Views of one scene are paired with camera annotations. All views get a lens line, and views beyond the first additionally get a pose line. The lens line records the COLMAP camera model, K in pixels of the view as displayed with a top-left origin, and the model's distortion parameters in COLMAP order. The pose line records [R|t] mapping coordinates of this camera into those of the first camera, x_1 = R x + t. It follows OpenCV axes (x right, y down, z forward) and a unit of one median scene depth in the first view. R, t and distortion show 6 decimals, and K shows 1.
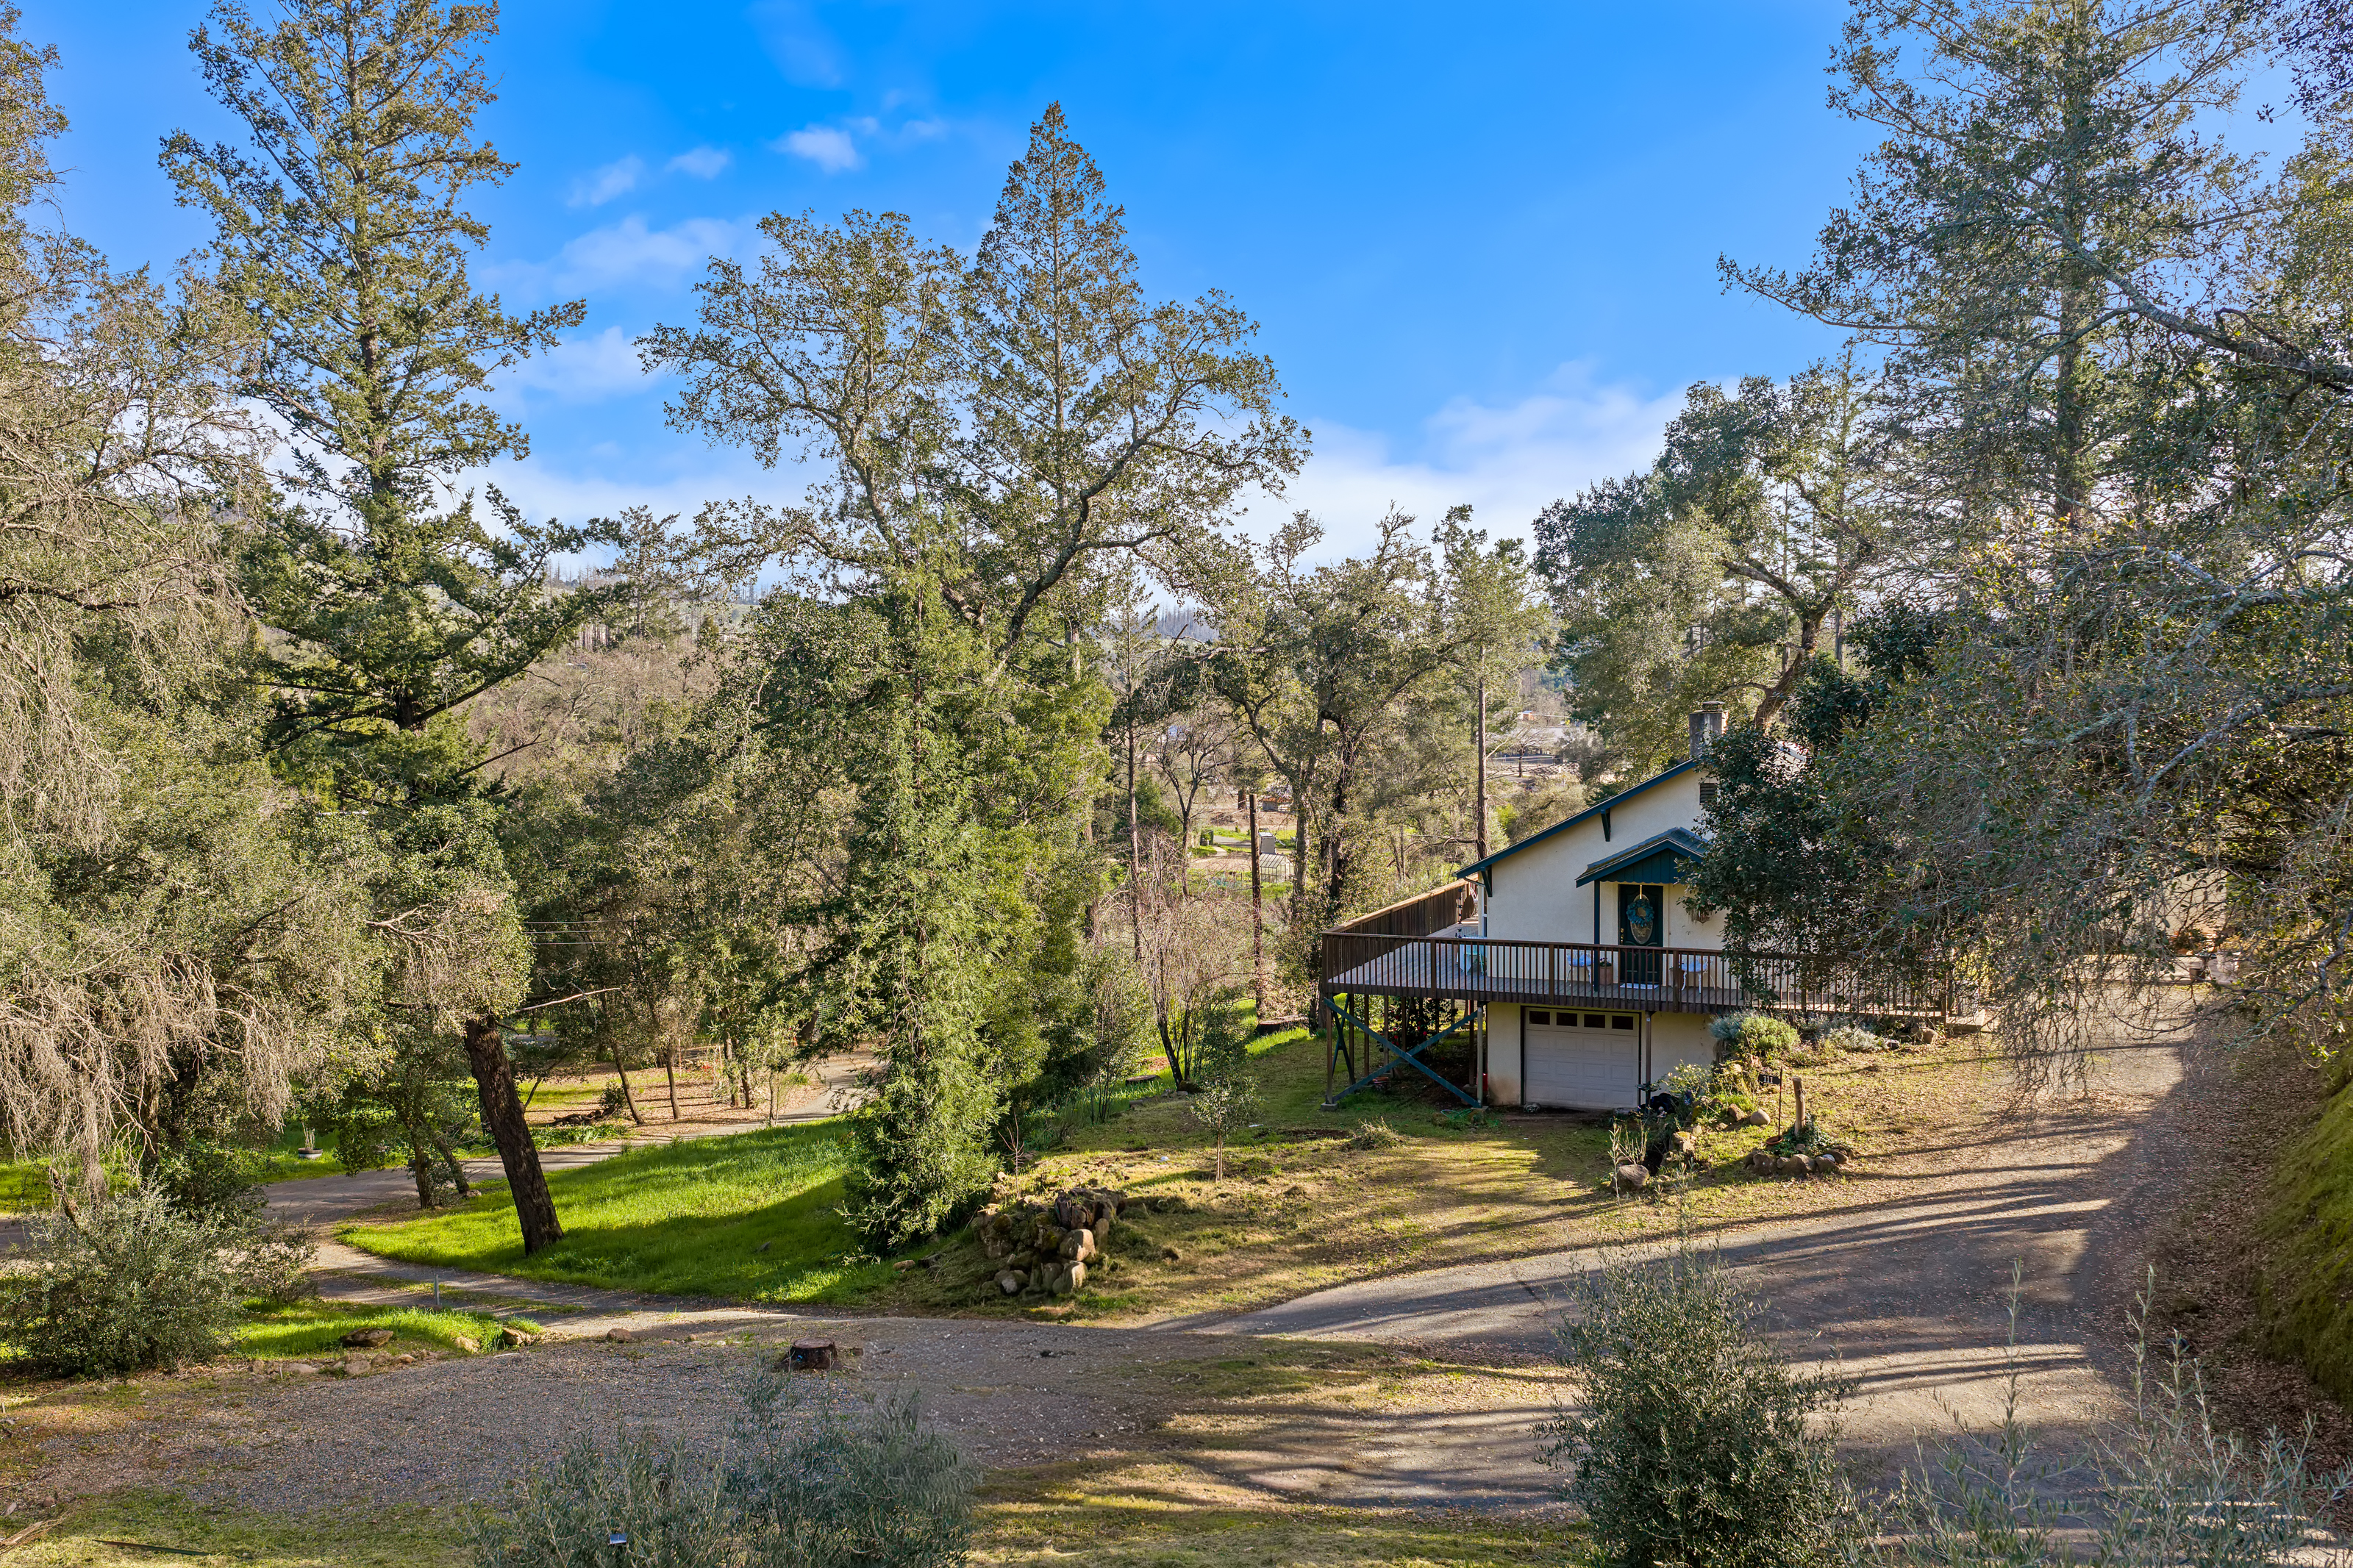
lens RADIAL K [[1930.4, 0, 1174.0], [0, 1930.4, 798.3], [0, 0, 1]] dist [0.005452, -0.005931]
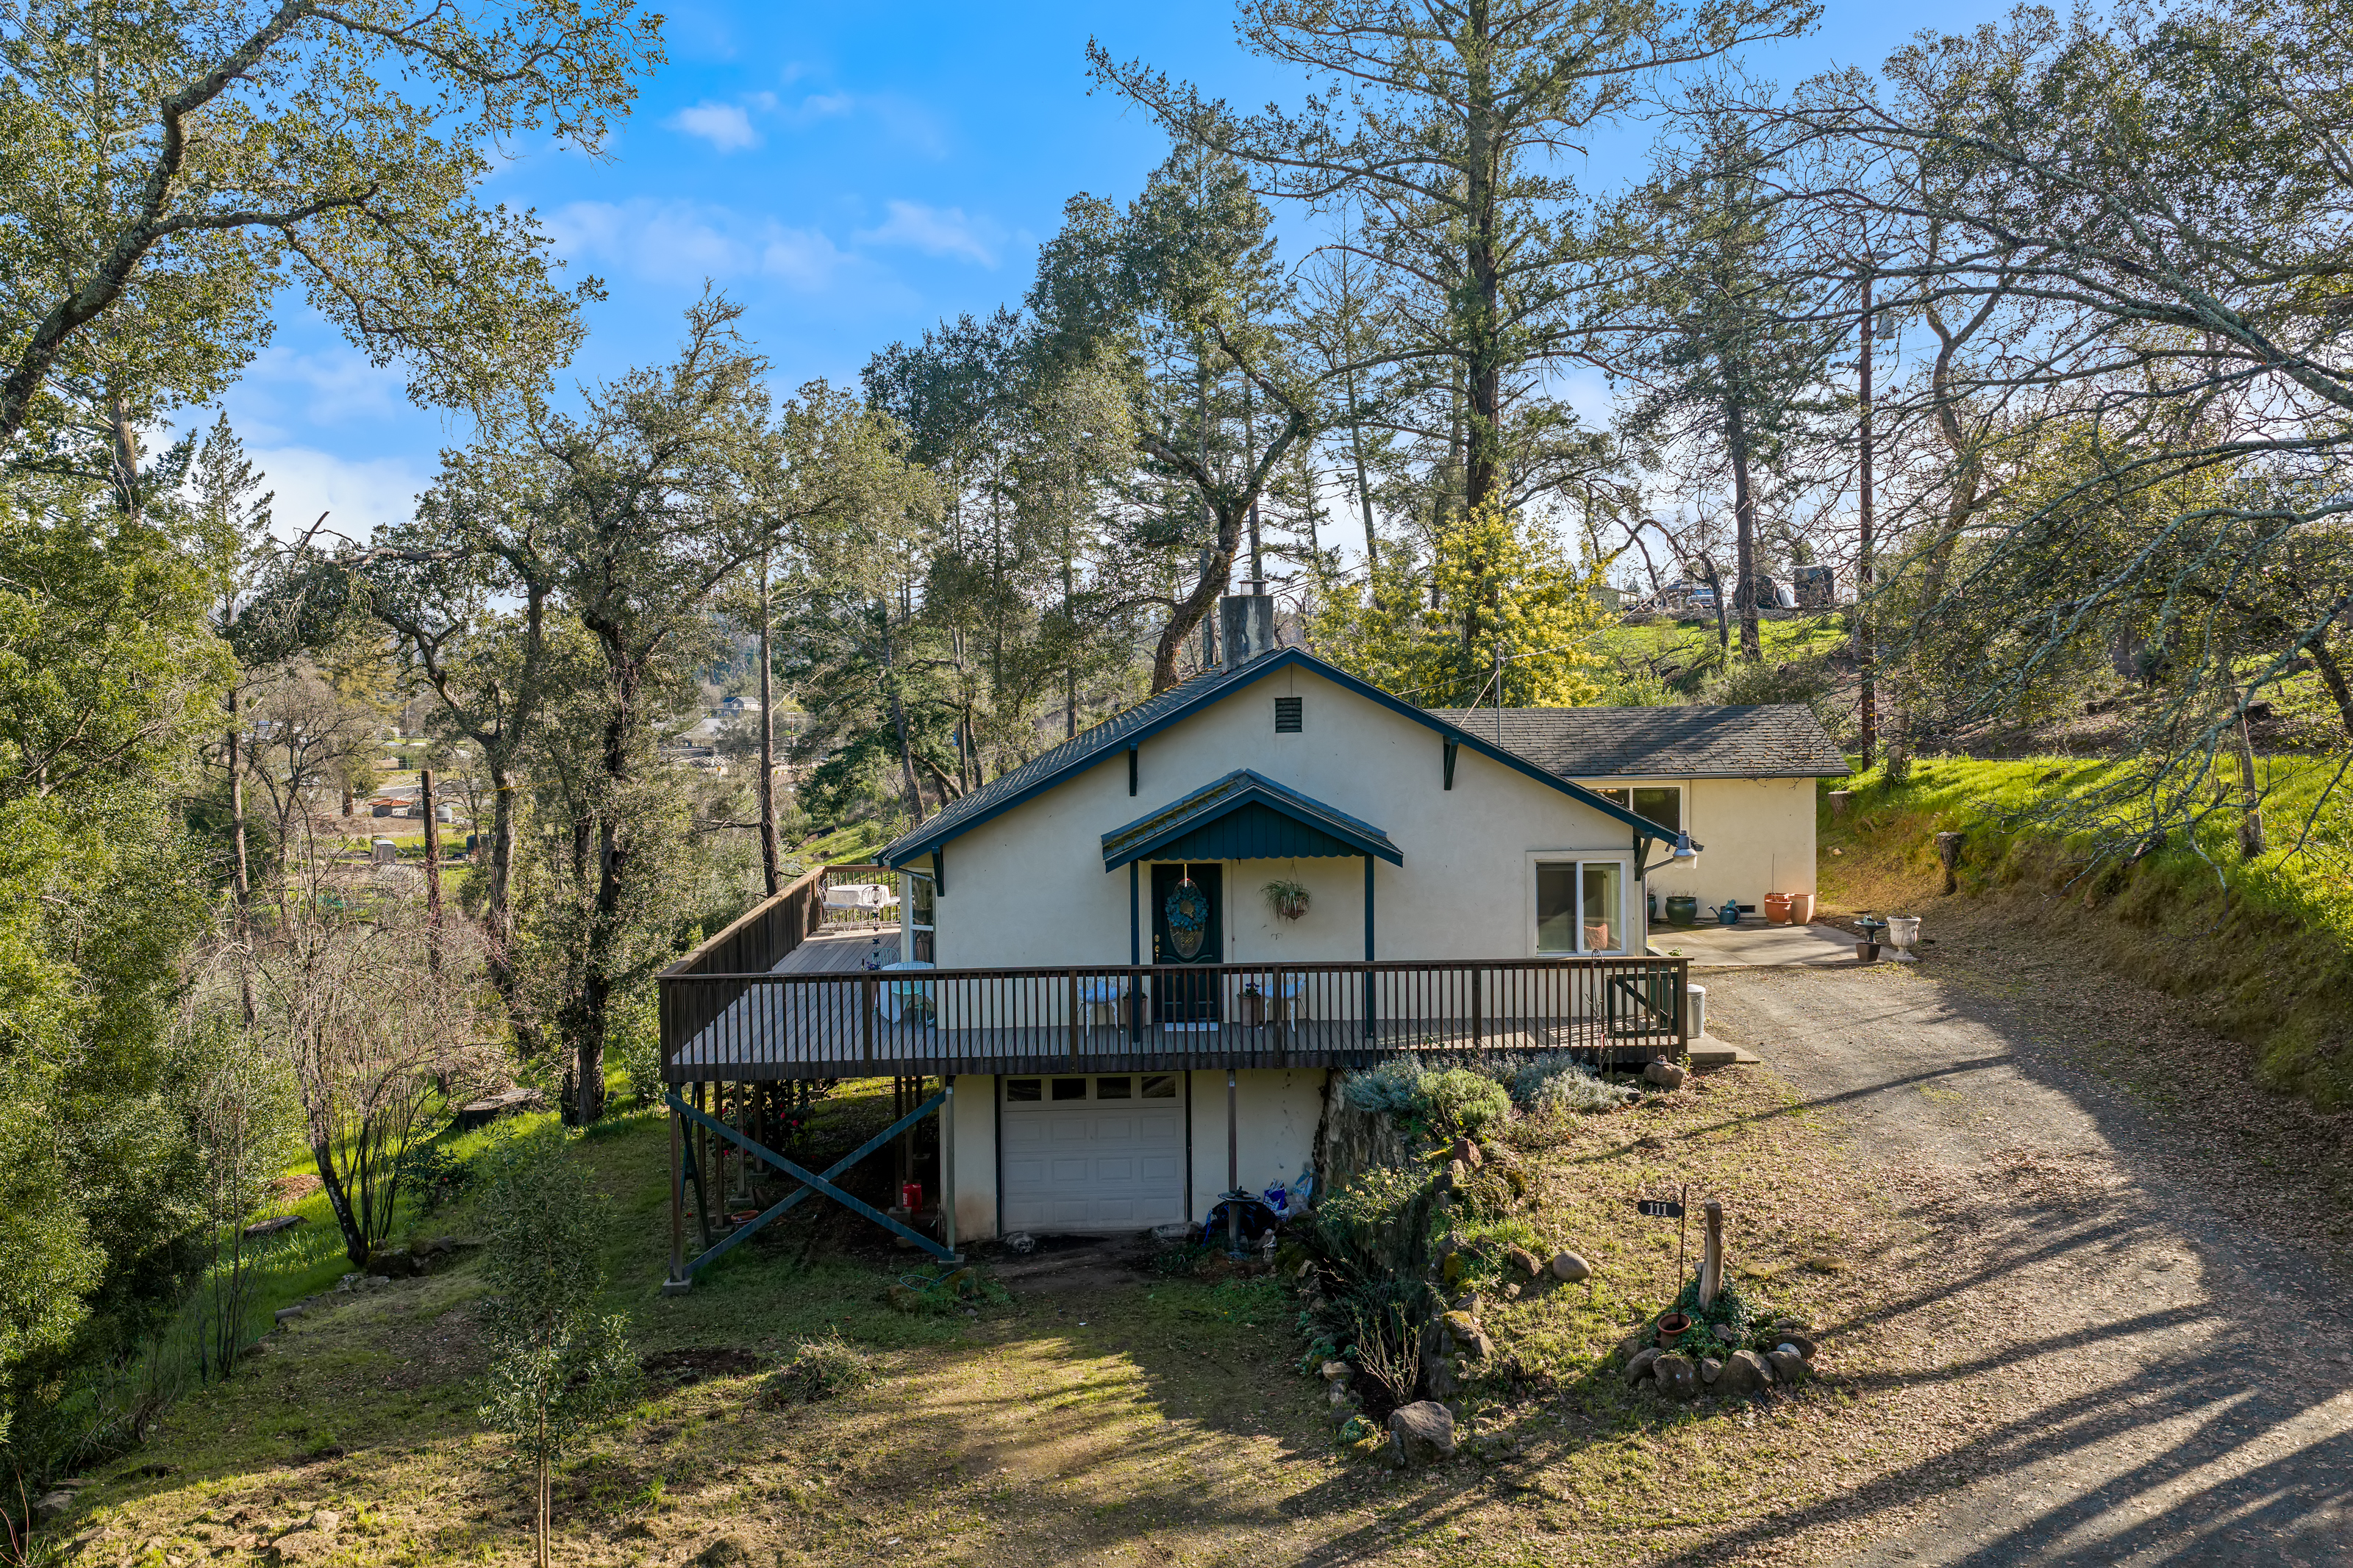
lens RADIAL K [[1949.9, 0, 1180.9], [0, 1949.9, 730.0], [0, 0, 1]] dist [0.002621, 0.000898]
pose [[0.902029, -0.015935, 0.431381, -0.030471], [0.030669, 0.999159, -0.027220, 0.018951], [-0.430584, 0.037783, 0.901759, 0.436021]]
